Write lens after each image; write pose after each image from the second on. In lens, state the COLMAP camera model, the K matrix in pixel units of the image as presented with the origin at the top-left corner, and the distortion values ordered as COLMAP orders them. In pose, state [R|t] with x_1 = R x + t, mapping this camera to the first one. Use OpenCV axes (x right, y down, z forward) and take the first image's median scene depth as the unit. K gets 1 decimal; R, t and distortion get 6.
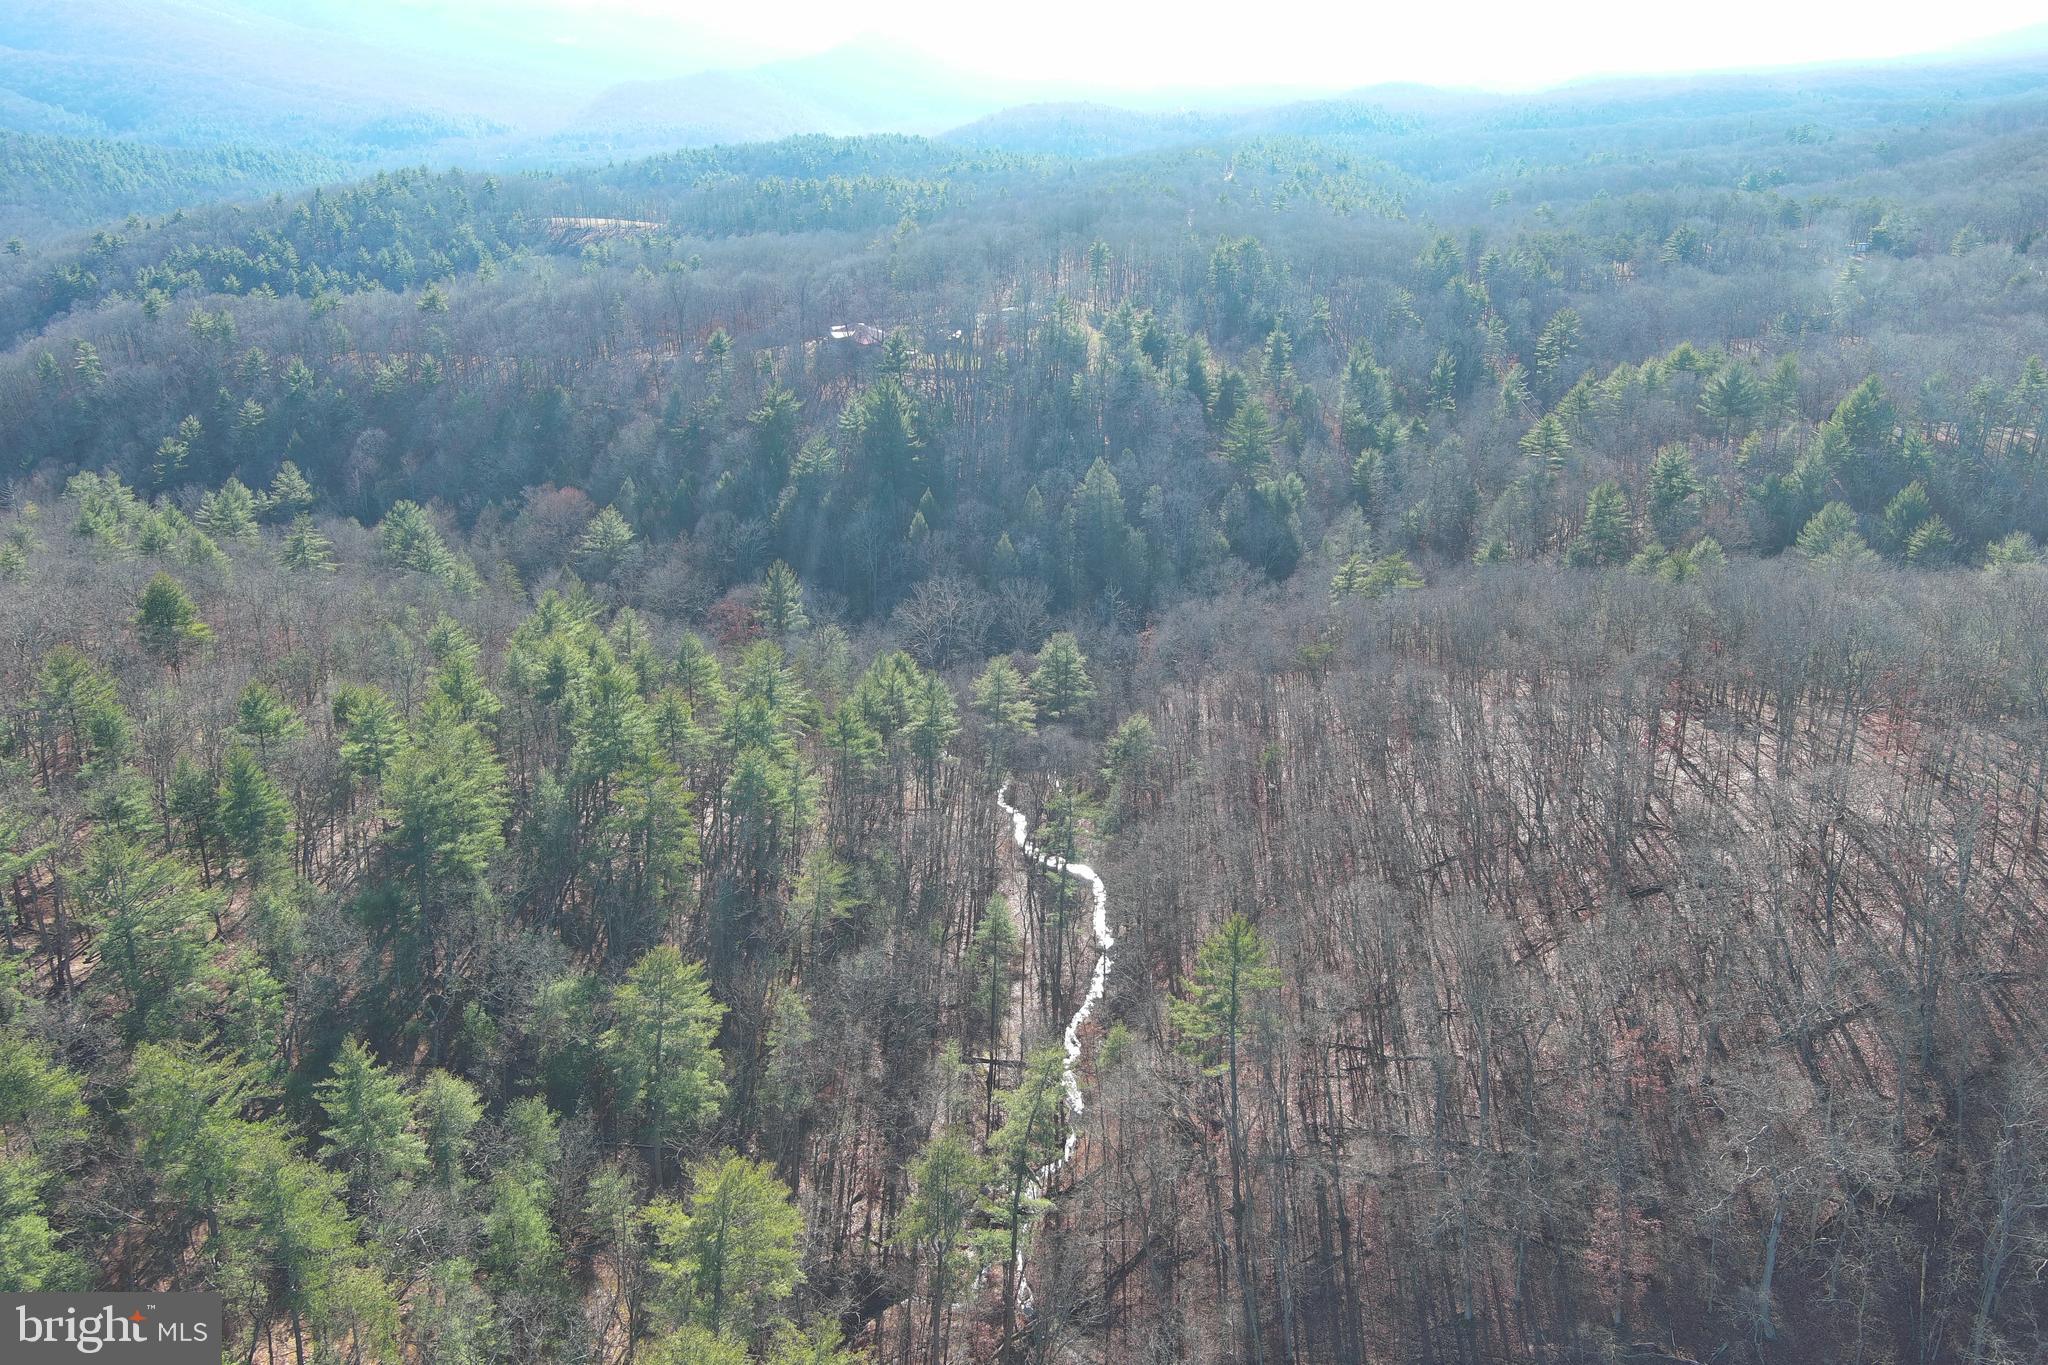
lens RADIAL K [[1579.1, 0, 1019.0], [0, 1579.1, 683.1], [0, 0, 1]] dist [0.025080, -0.042049]
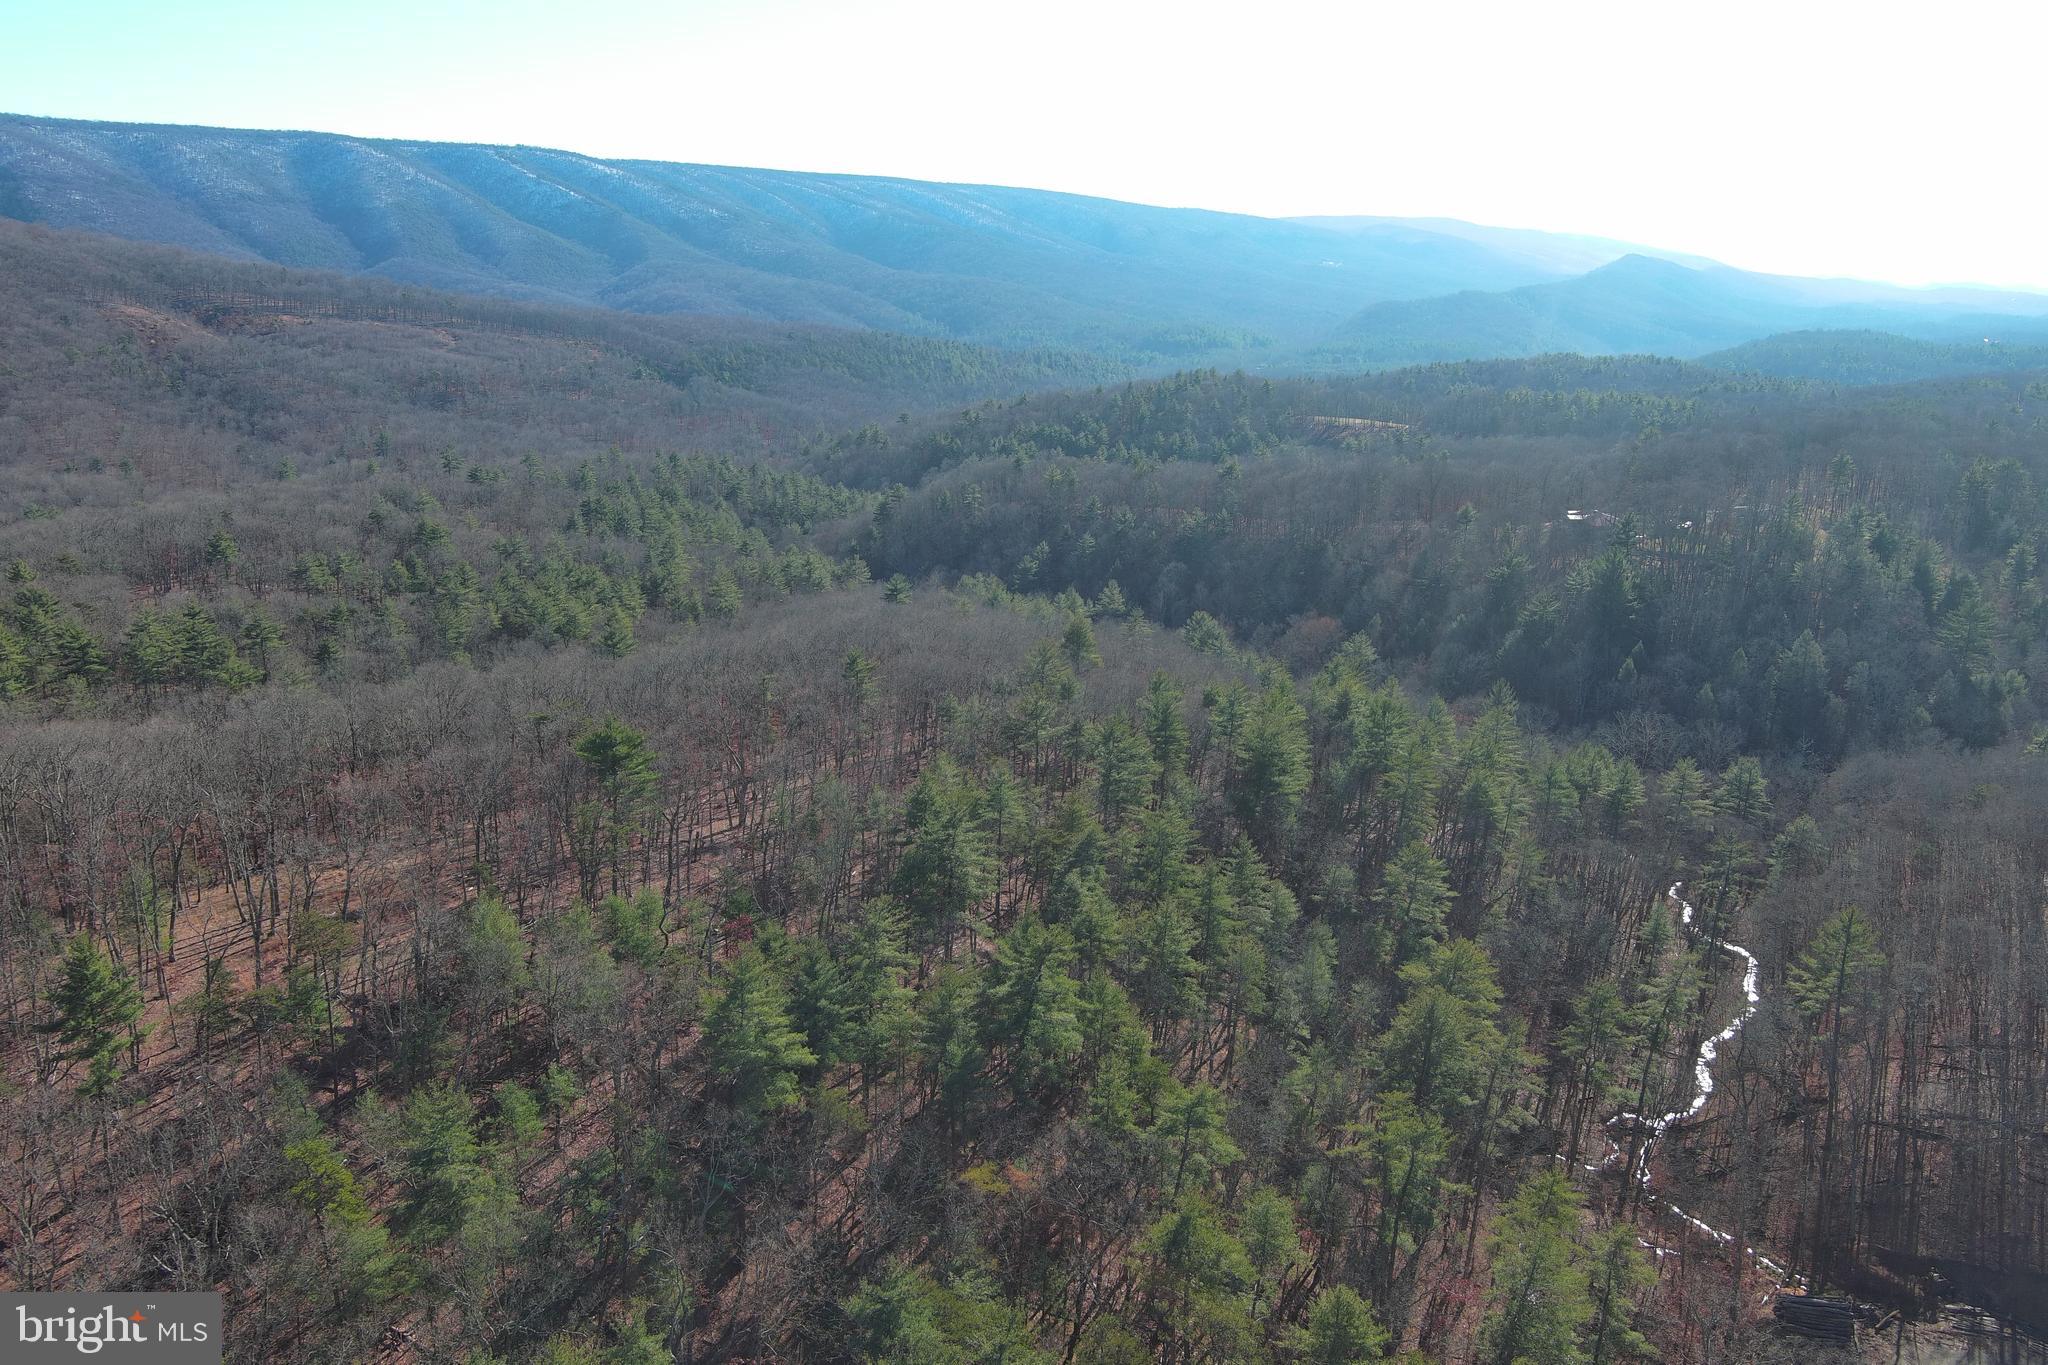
lens RADIAL K [[1579.1, 0, 1019.0], [0, 1579.1, 683.1], [0, 0, 1]] dist [0.025080, -0.042049]
pose [[0.902541, 0.117655, -0.414219, 0.013242], [-0.169050, 0.981531, -0.089546, 0.074837], [0.396033, 0.150843, 0.905762, -0.193219]]
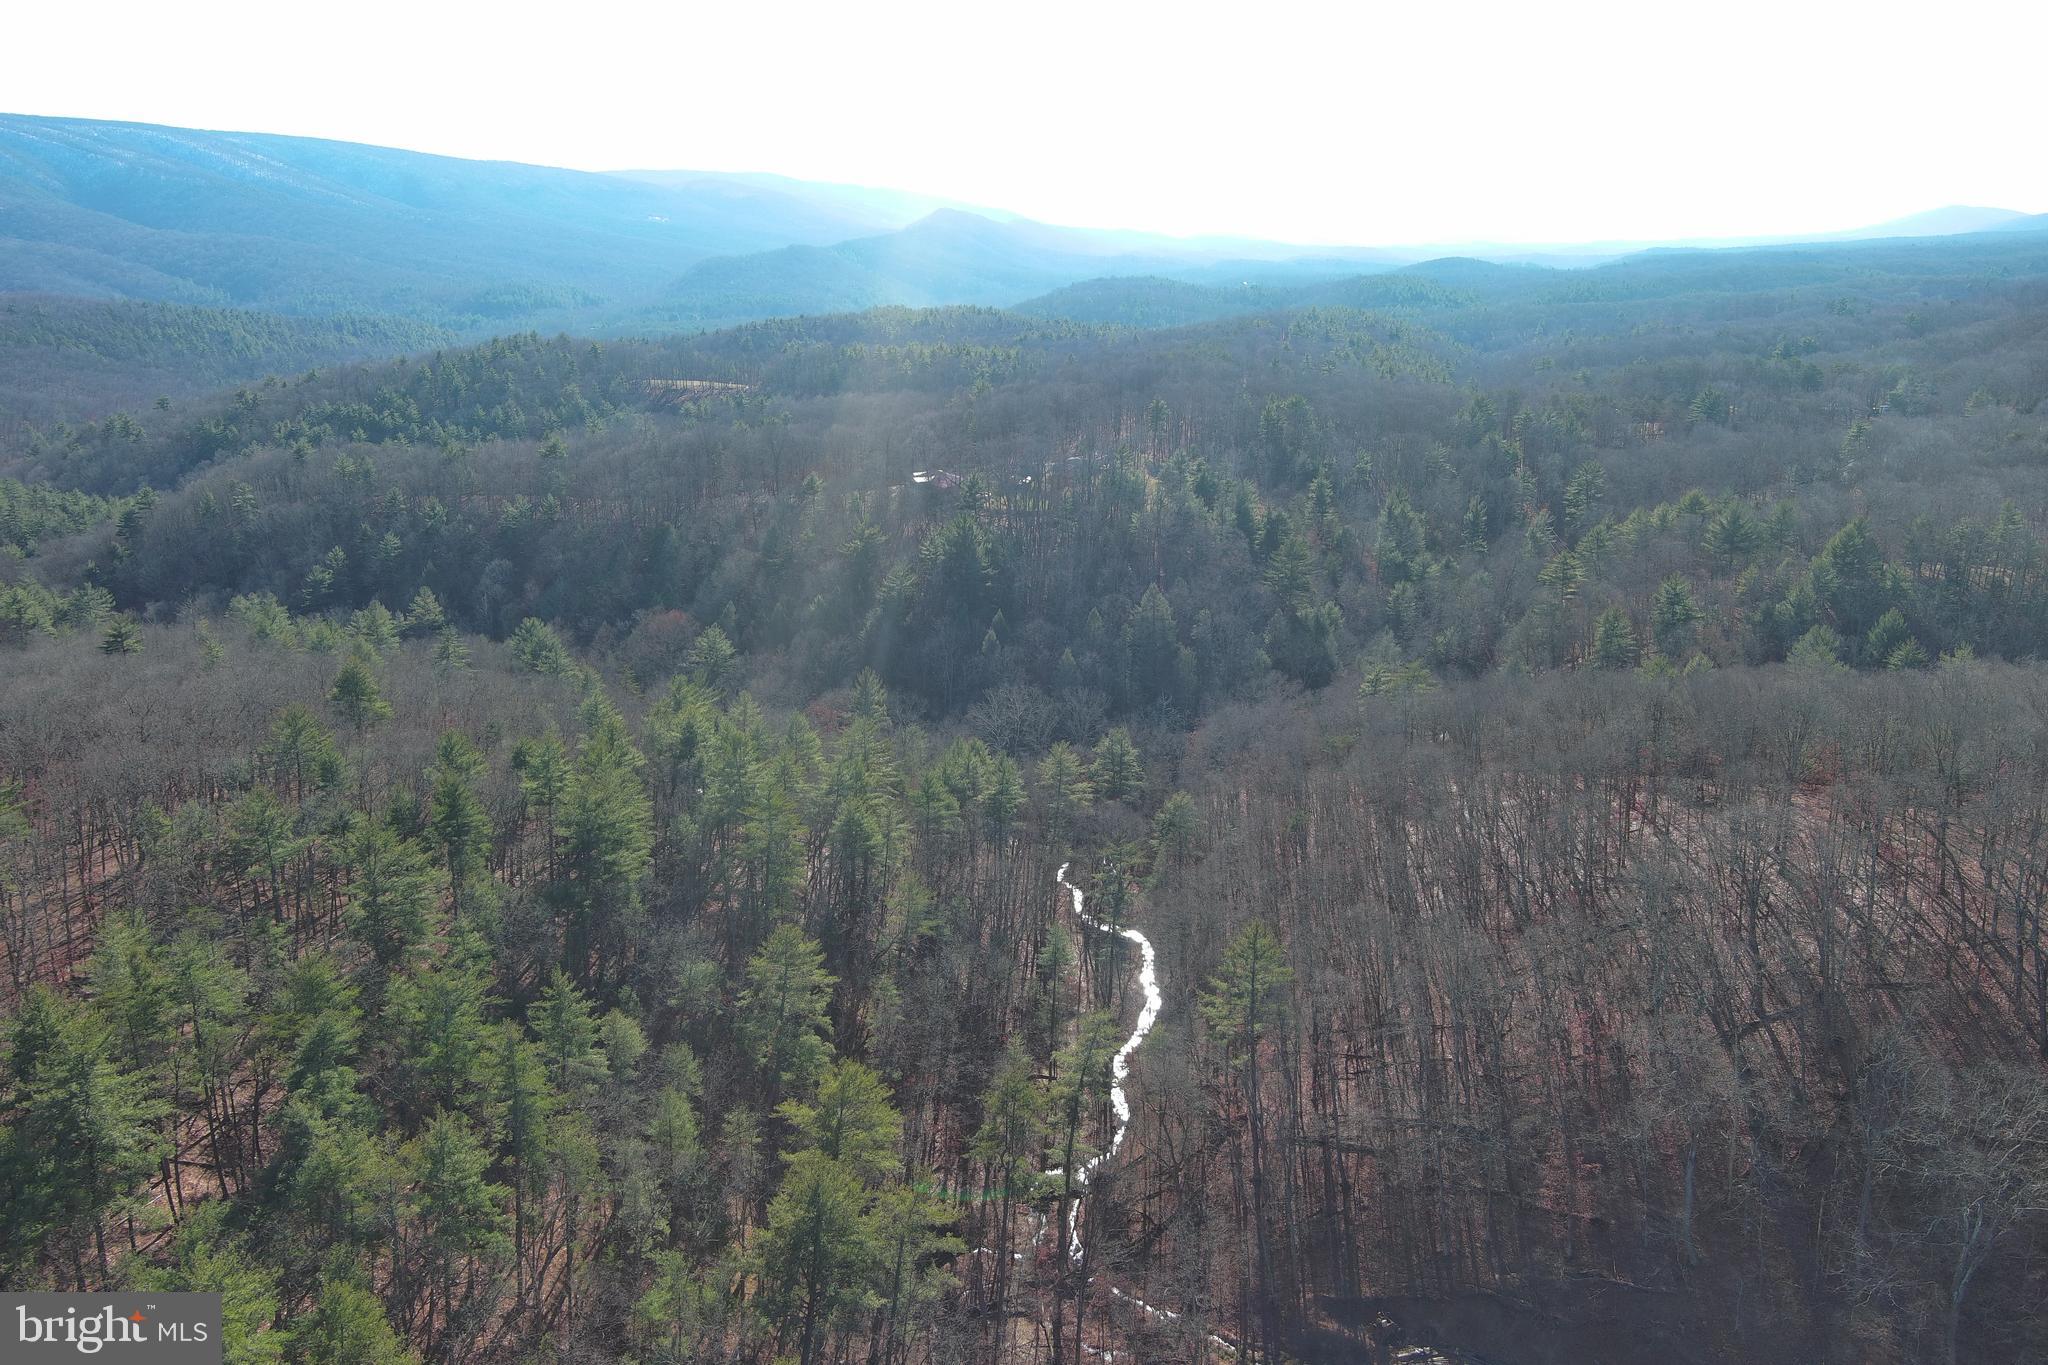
lens RADIAL K [[1579.1, 0, 1019.0], [0, 1579.1, 683.1], [0, 0, 1]] dist [0.025080, -0.042049]
pose [[0.999111, 0.012161, -0.040358, 0.001444], [-0.016147, 0.994861, -0.099952, 0.033716], [0.038935, 0.100515, 0.994173, -0.086985]]
